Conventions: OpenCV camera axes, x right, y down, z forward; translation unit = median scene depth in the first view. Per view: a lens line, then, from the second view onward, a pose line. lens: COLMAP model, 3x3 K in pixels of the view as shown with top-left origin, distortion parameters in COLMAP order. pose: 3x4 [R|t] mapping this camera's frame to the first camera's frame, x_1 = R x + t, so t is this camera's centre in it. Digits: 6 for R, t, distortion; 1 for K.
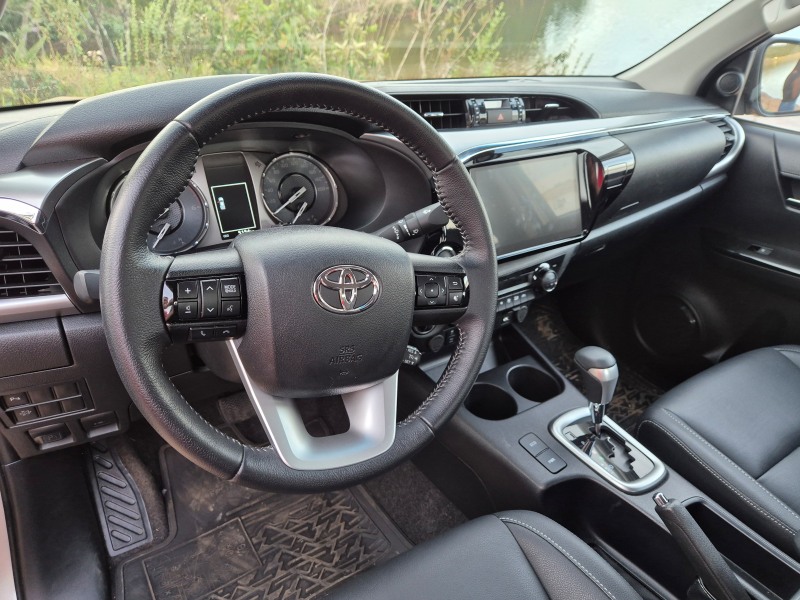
lens RADIAL K [[543.3, 0, 413.4], [0, 543.3, 298.3], [0, 0, 1]] dist [0.072615, -0.070153]
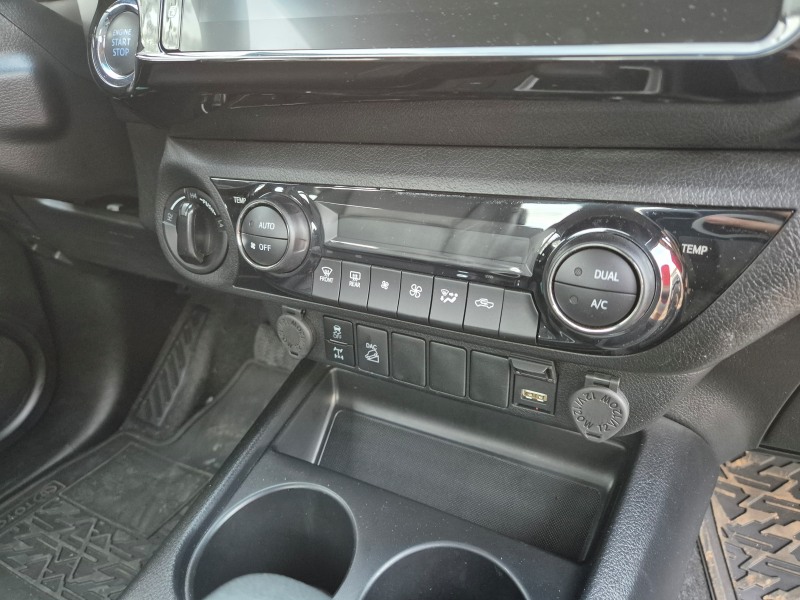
lens RADIAL K [[546.0, 0, 403.3], [0, 546.0, 296.5], [0, 0, 1]] dist [0.067324, -0.072361]
pose [[0.462287, 0.316115, -0.828470, 0.435789], [-0.381578, 0.914286, 0.135938, -0.031467], [0.800430, 0.253283, 0.543285, 0.886185]]
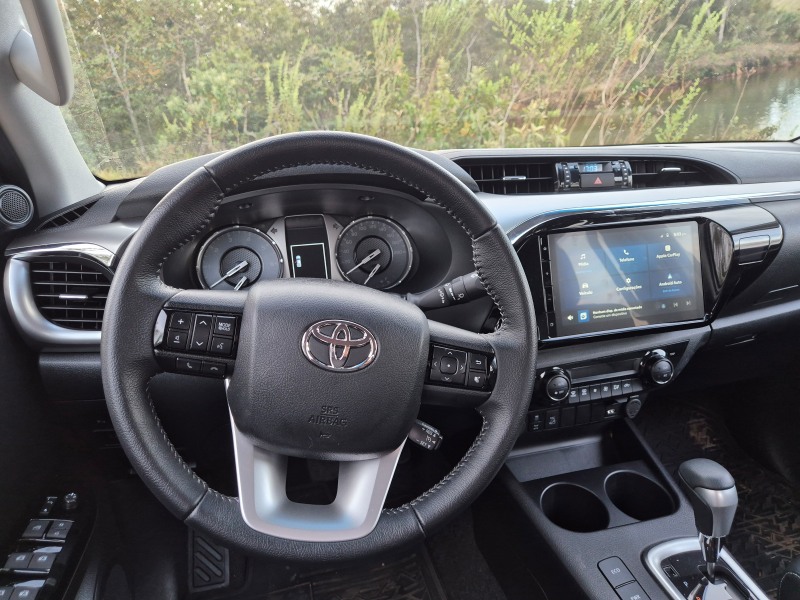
lens RADIAL K [[546.0, 0, 403.3], [0, 546.0, 296.5], [0, 0, 1]] dist [0.067324, -0.072361]
pose [[0.939459, 0.059671, -0.337426, 0.169497], [-0.107200, 0.986473, -0.124015, 0.002721], [0.325461, 0.152679, 0.933148, 0.076748]]
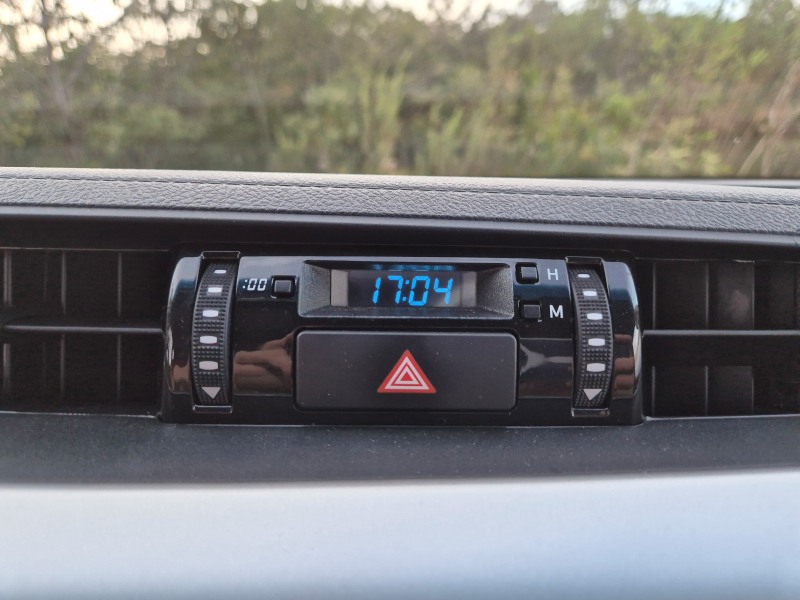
lens RADIAL K [[546.0, 0, 403.3], [0, 546.0, 296.5], [0, 0, 1]] dist [0.067324, -0.072361]
pose [[0.827881, 0.122274, -0.547415, 0.228625], [-0.225228, 0.966282, -0.124788, -0.322133], [0.513699, 0.226602, 0.827505, 0.841918]]
